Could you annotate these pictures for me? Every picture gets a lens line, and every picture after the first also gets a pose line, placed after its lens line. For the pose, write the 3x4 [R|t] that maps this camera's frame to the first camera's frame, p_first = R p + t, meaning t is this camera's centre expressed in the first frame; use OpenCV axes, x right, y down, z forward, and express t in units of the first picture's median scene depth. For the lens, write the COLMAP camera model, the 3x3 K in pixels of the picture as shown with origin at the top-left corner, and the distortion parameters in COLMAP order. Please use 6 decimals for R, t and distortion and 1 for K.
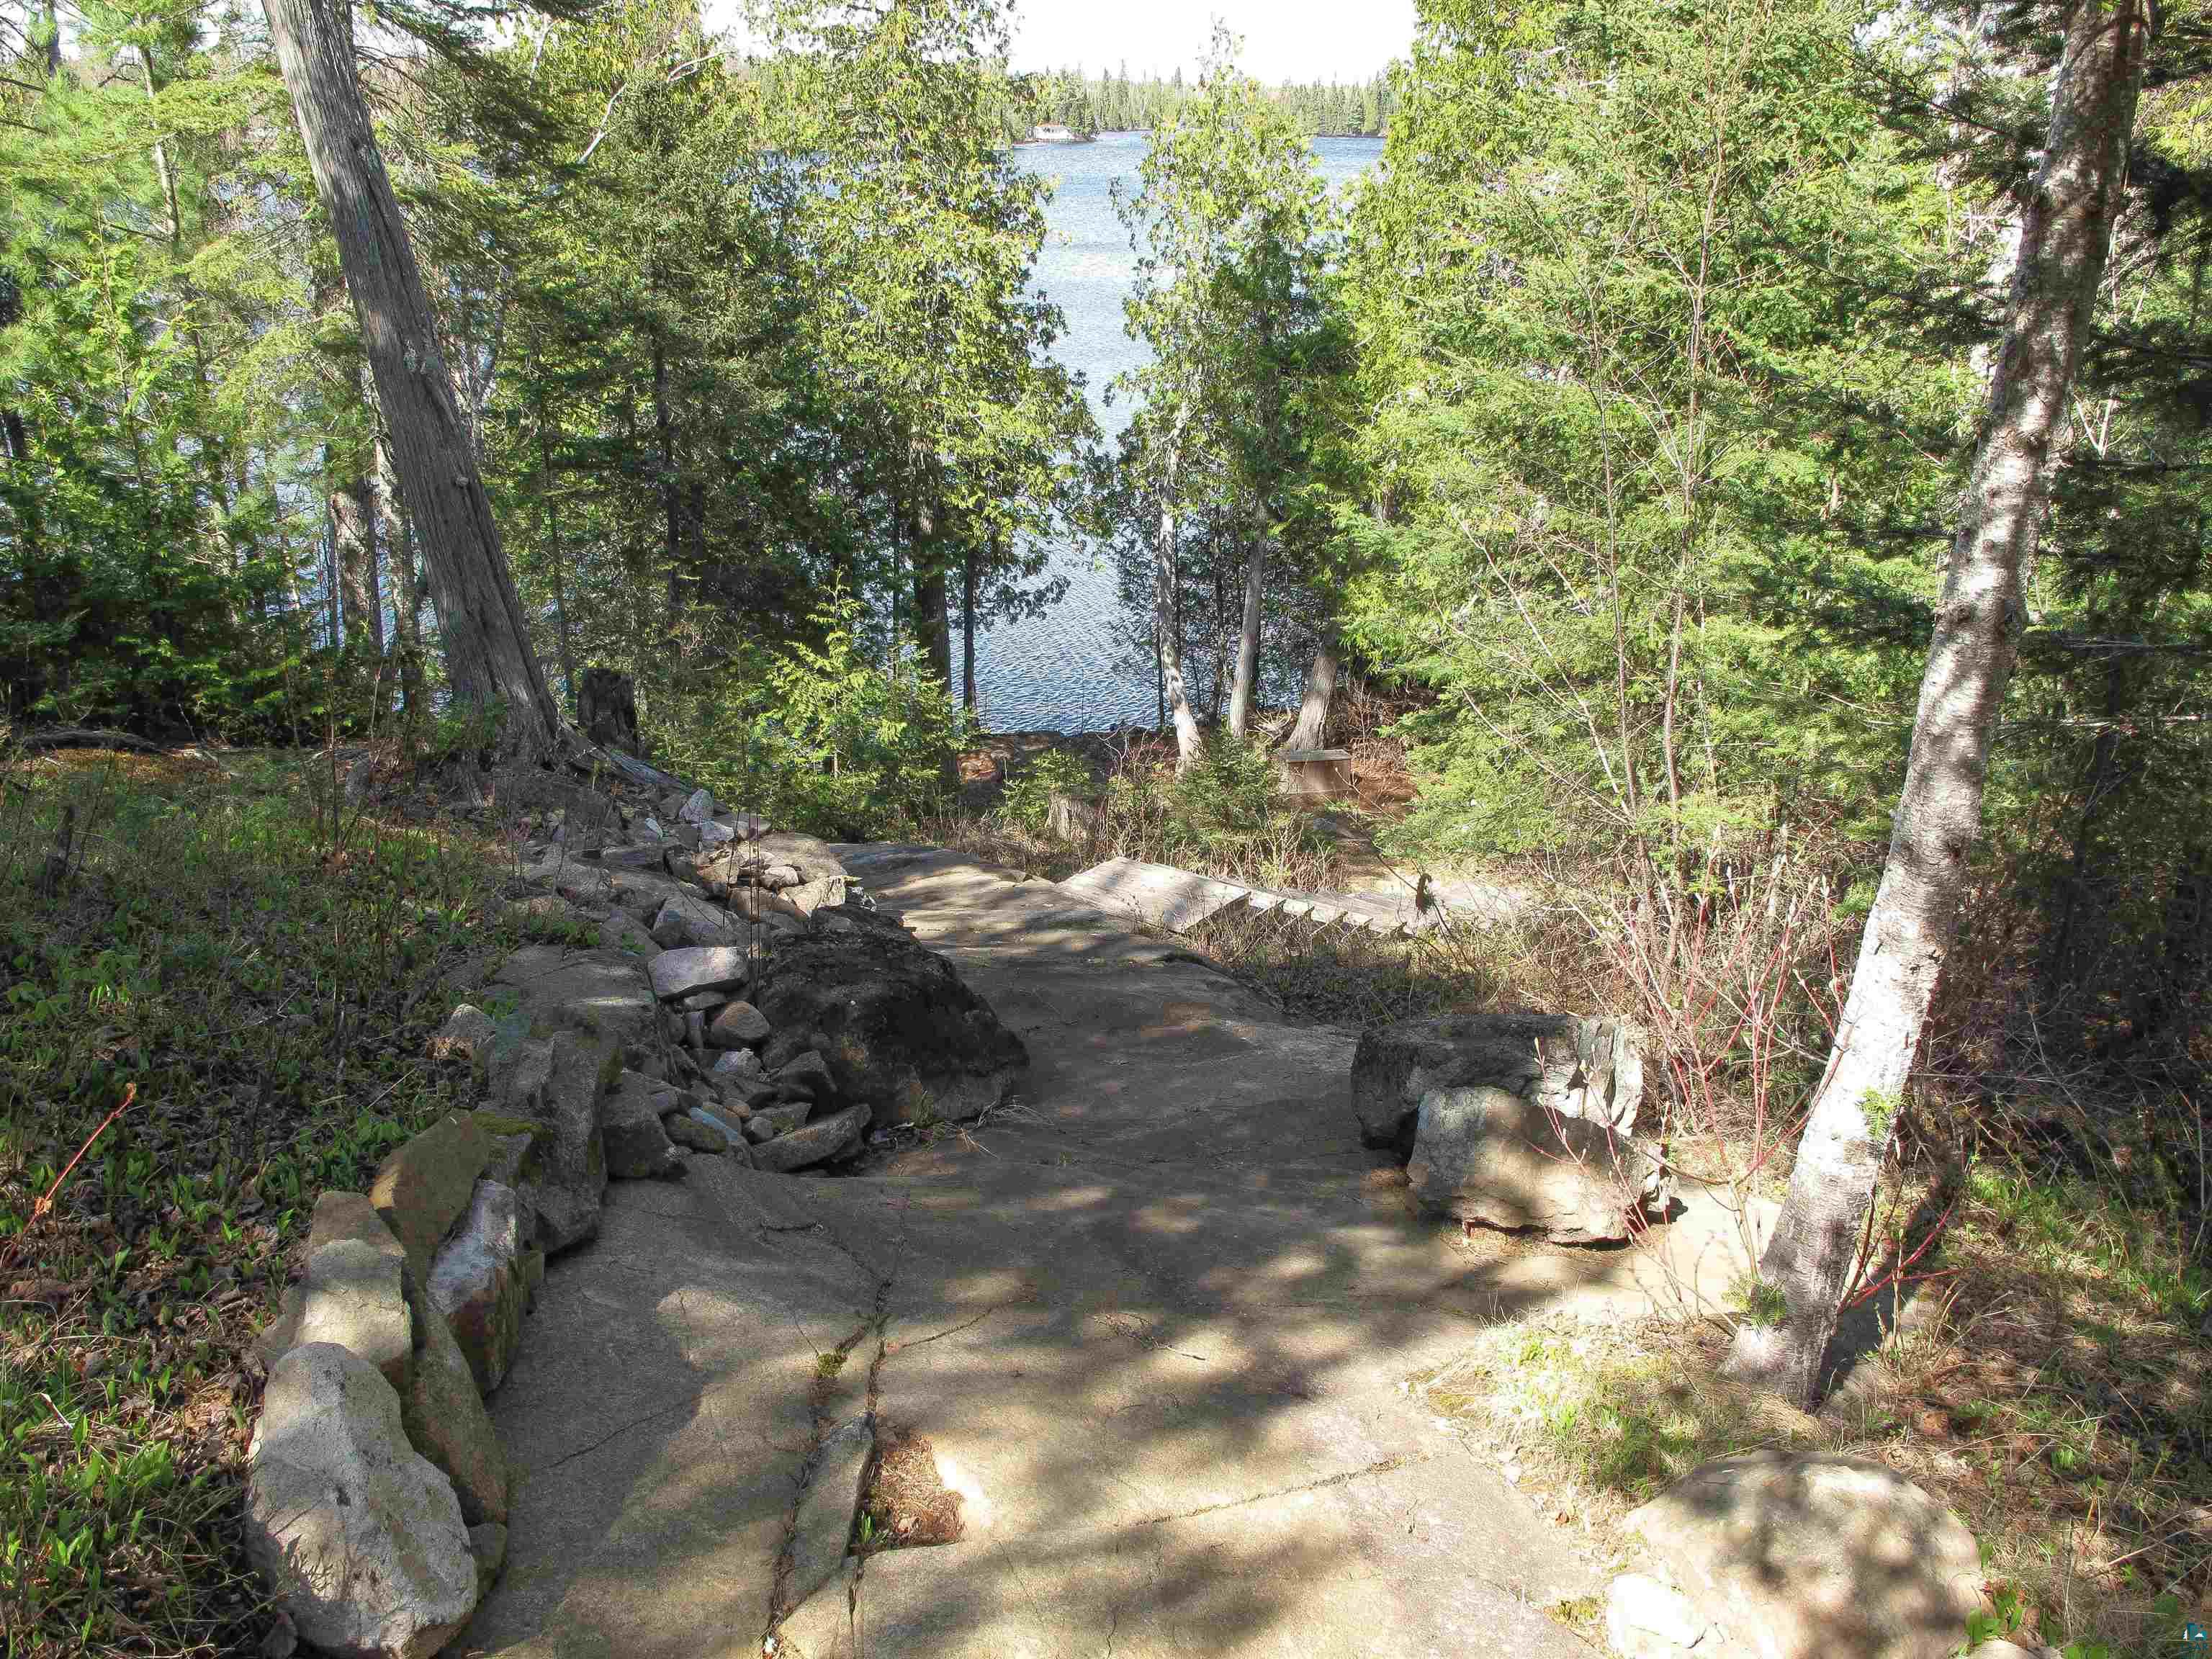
lens RADIAL K [[1862.6, 0, 1106.0], [0, 1862.6, 829.5], [0, 0, 1]] dist [-0.146403, 0.094604]
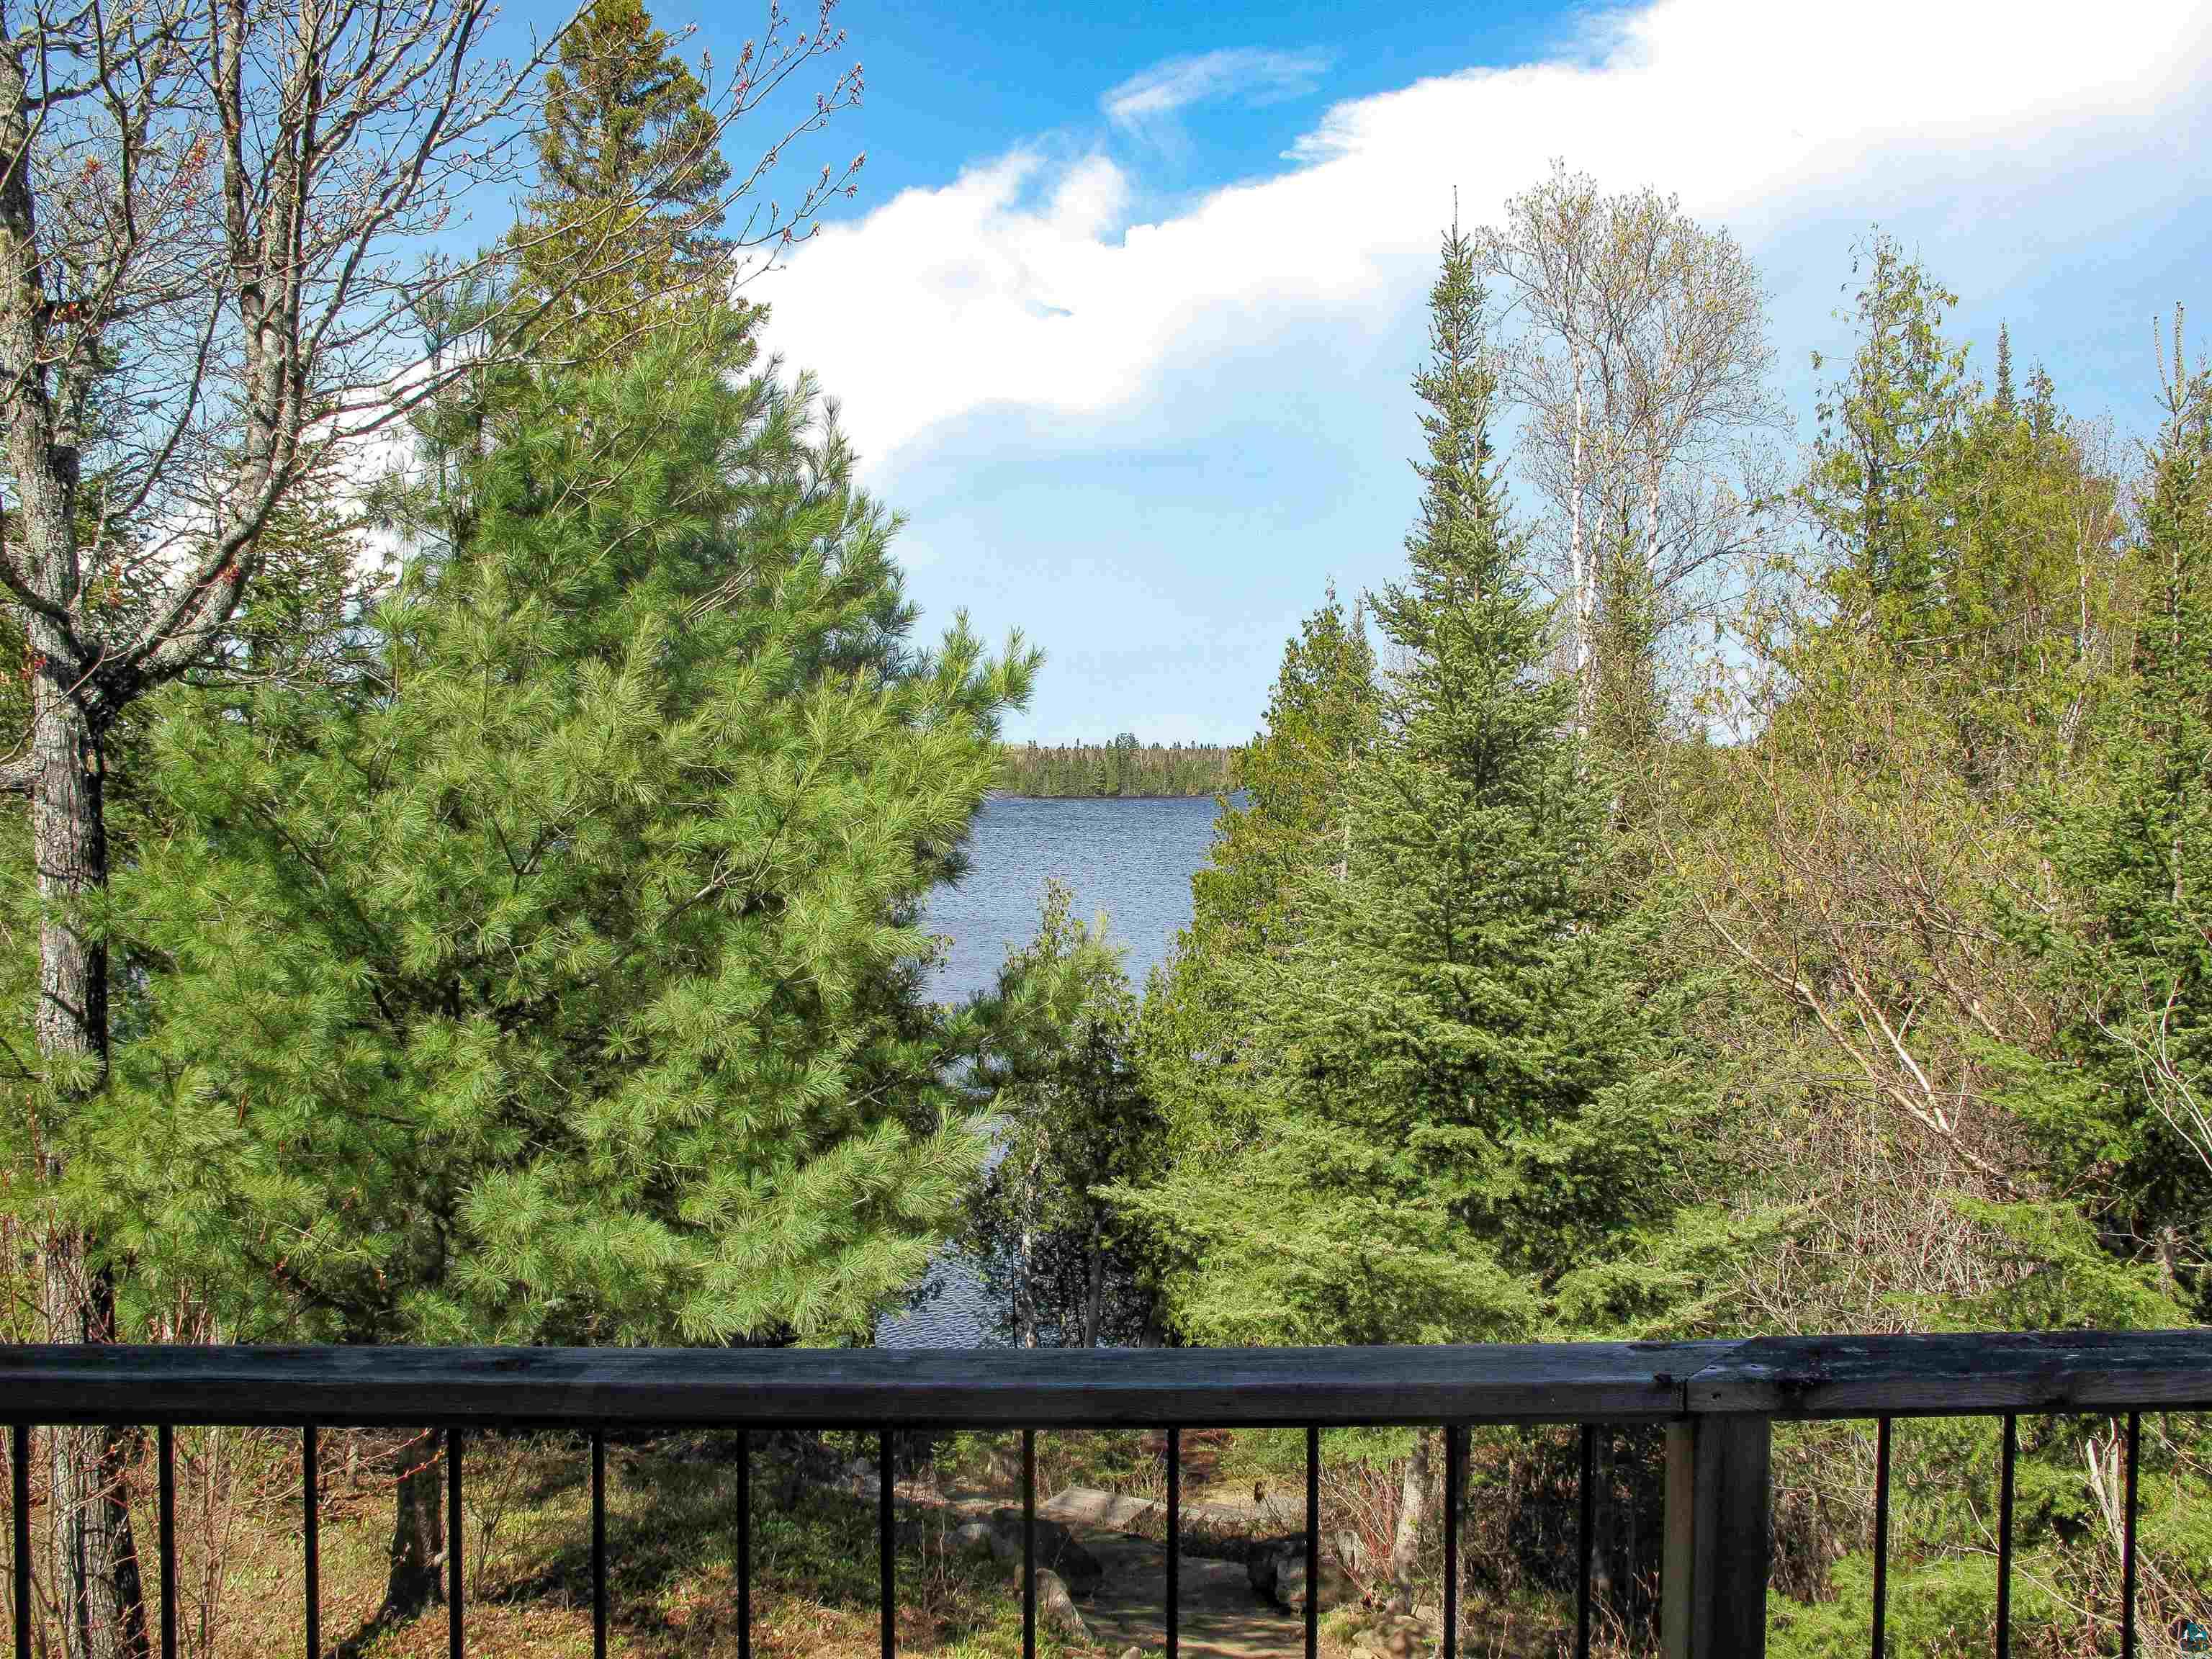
lens RADIAL K [[1862.6, 0, 1106.0], [0, 1862.6, 829.5], [0, 0, 1]] dist [-0.146403, 0.094604]
pose [[0.991030, -0.020217, 0.132102, -0.097719], [0.063176, 0.941936, -0.329795, 0.000927], [-0.117764, 0.335182, 0.934764, -0.435253]]
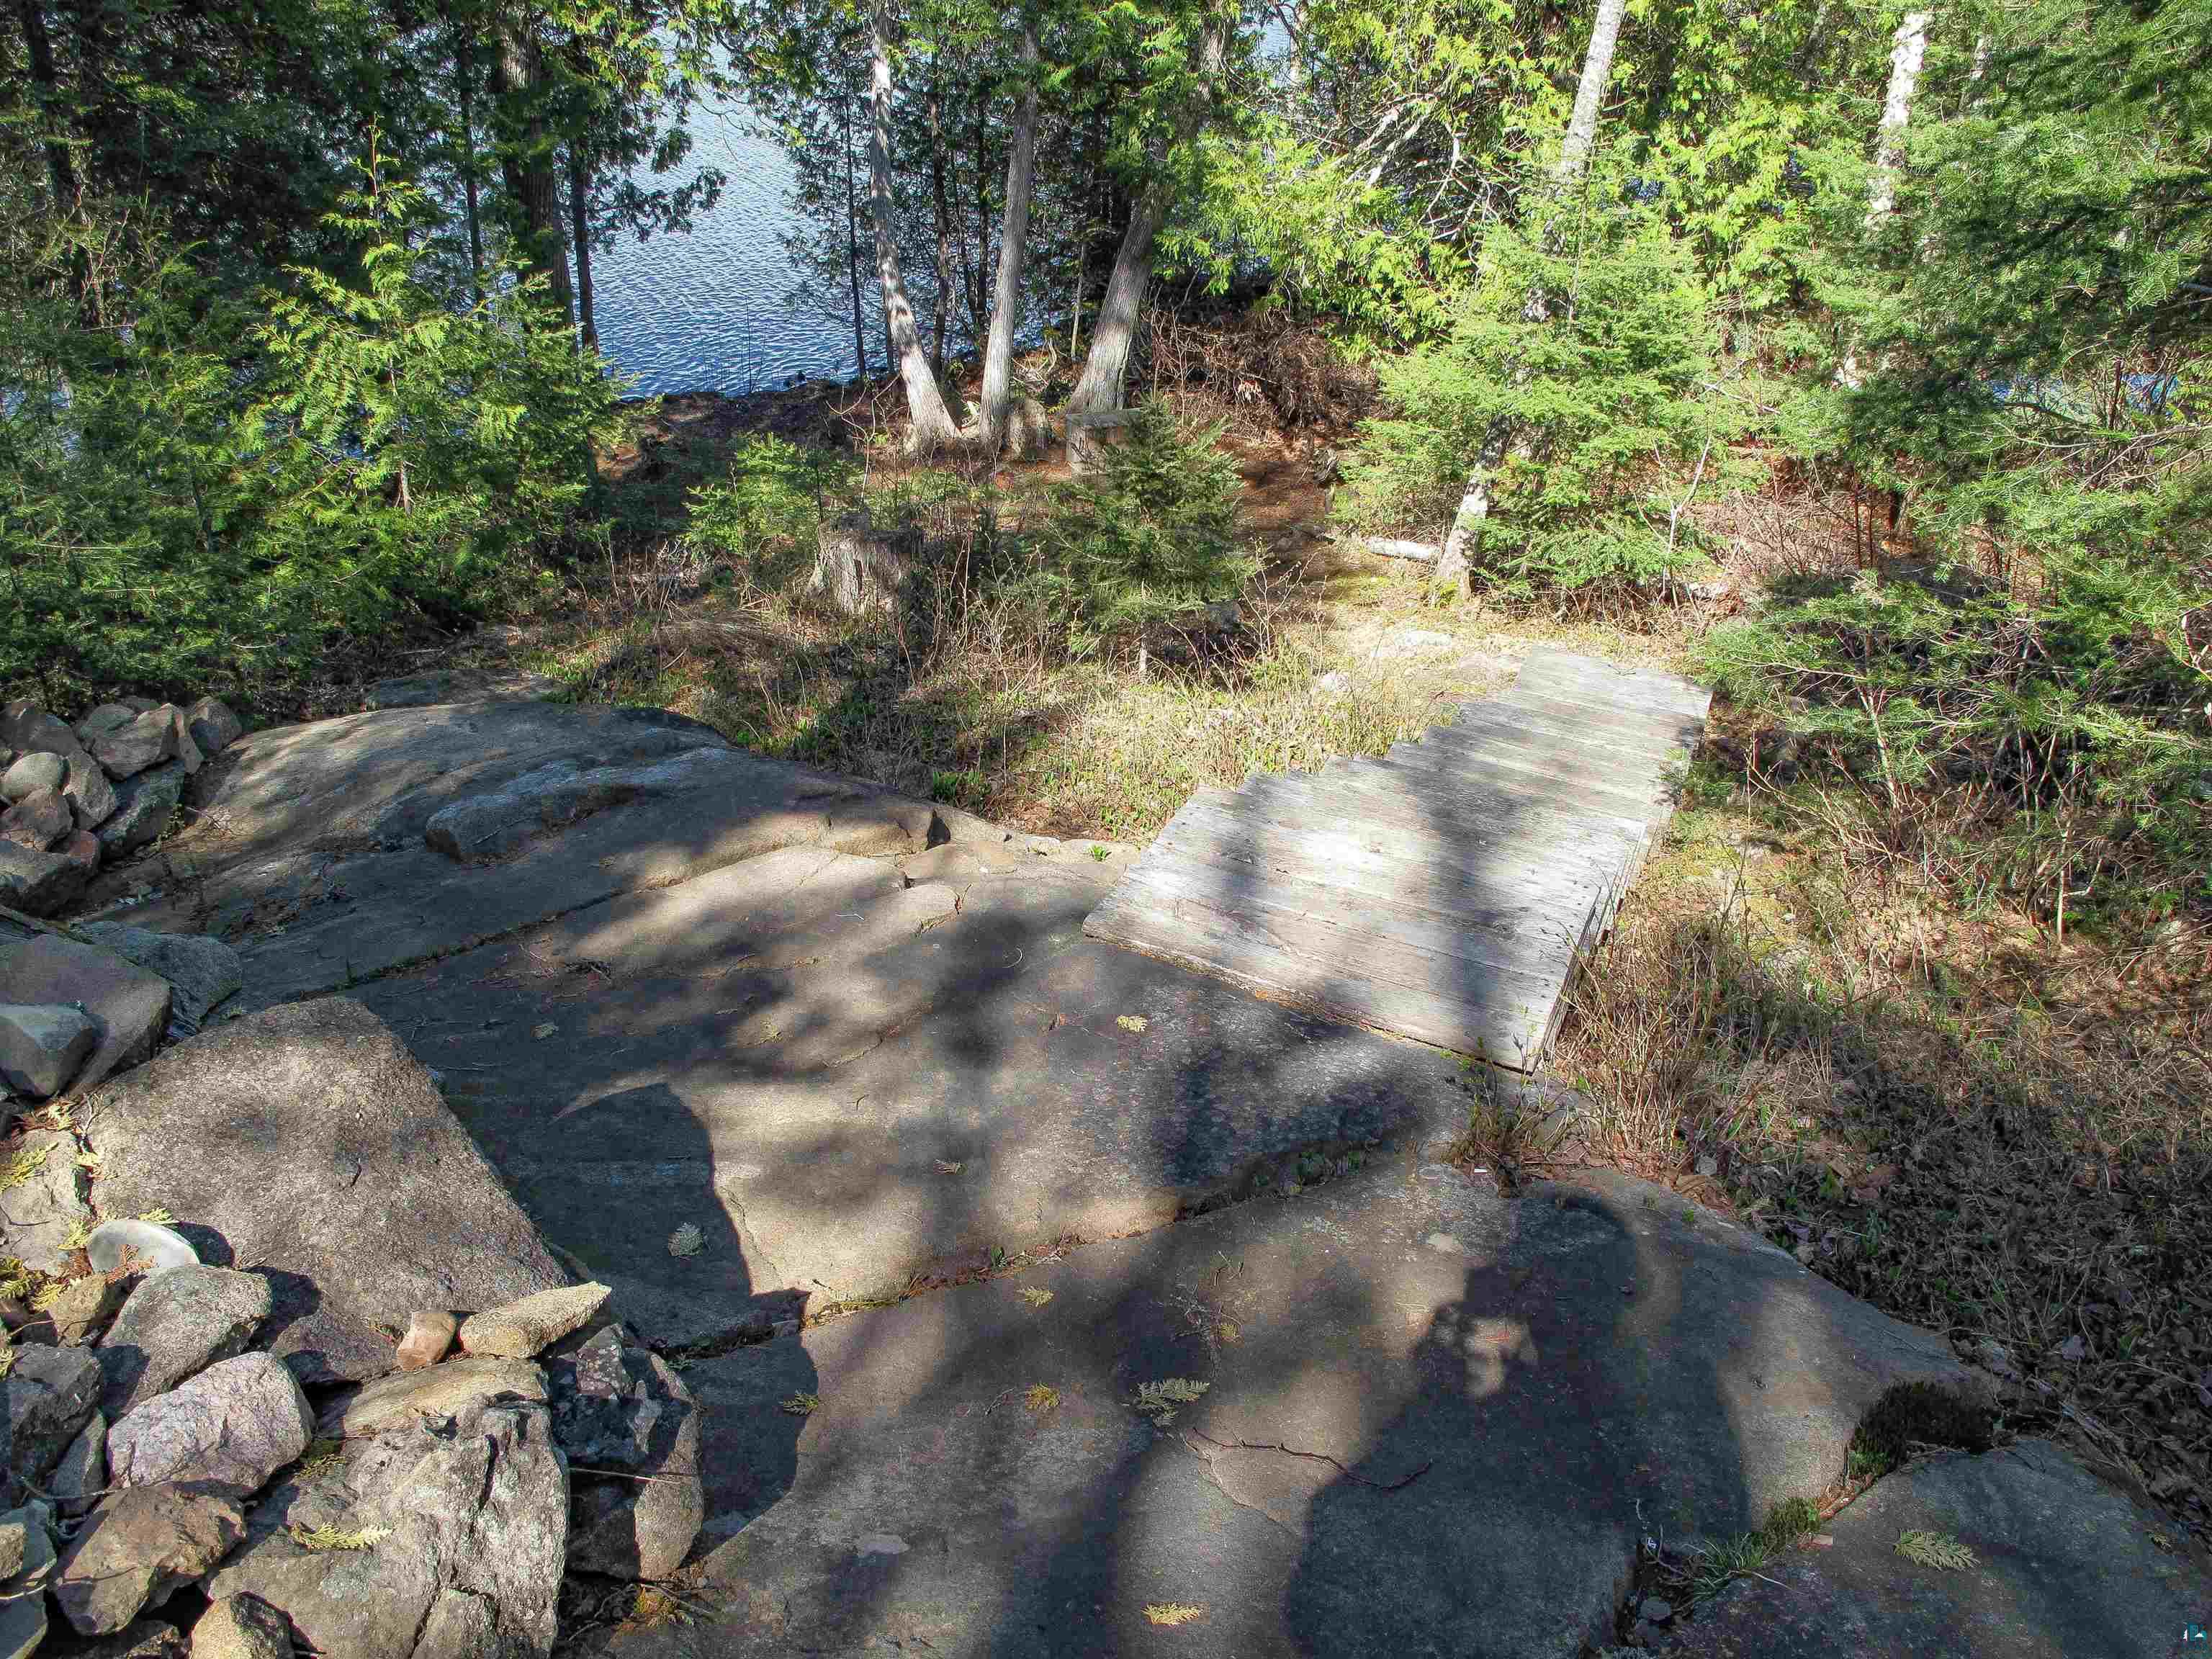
lens RADIAL K [[1862.6, 0, 1106.0], [0, 1862.6, 829.5], [0, 0, 1]] dist [-0.146403, 0.094604]
pose [[0.975464, -0.085188, 0.203008, -0.053713], [0.044369, 0.979252, 0.197729, -0.030316], [-0.215640, -0.183870, 0.959005, 0.371307]]
